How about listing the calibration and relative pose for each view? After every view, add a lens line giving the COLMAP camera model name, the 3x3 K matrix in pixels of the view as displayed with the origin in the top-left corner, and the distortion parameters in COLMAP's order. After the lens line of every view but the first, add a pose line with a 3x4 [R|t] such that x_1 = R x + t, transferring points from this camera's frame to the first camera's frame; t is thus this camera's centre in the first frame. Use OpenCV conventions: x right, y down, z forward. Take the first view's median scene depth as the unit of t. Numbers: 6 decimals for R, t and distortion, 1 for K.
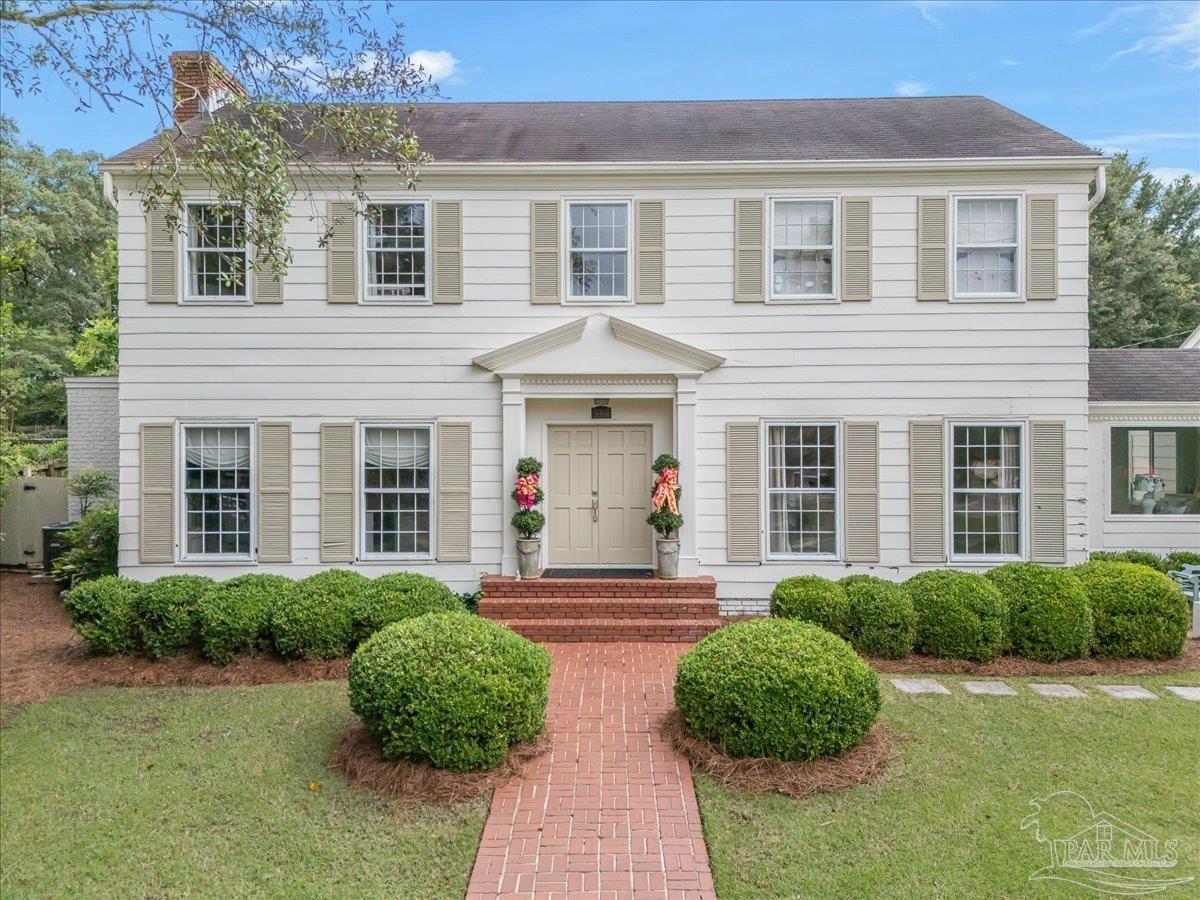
lens RADIAL K [[896.5, 0, 595.5], [0, 896.5, 446.0], [0, 0, 1]] dist [0.077508, -0.086097]
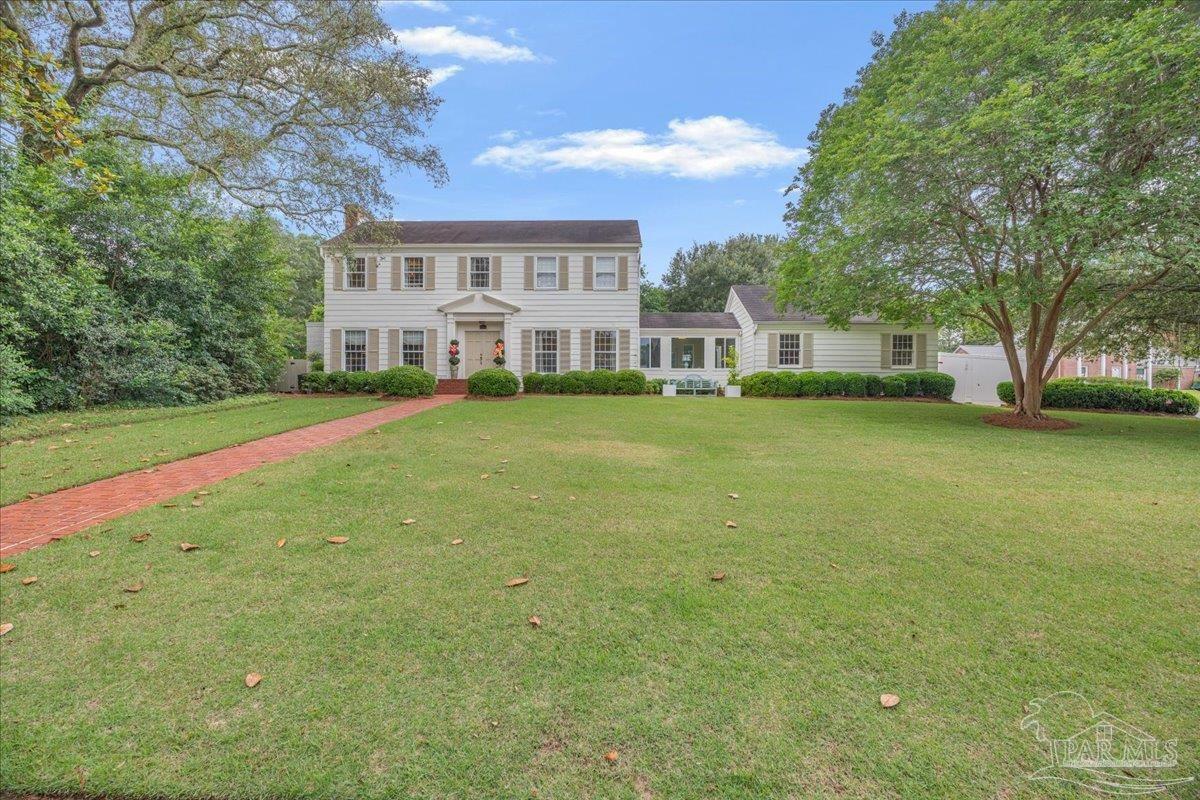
lens RADIAL K [[531.1, 0, 600.0], [0, 531.1, 400.0], [0, 0, 1]] dist [-0.003538, -0.000580]
pose [[0.999911, 0.007727, -0.010846, 0.434290], [-0.007796, 0.999949, -0.006375, 0.222267], [0.010796, 0.006459, 0.999921, -0.787431]]
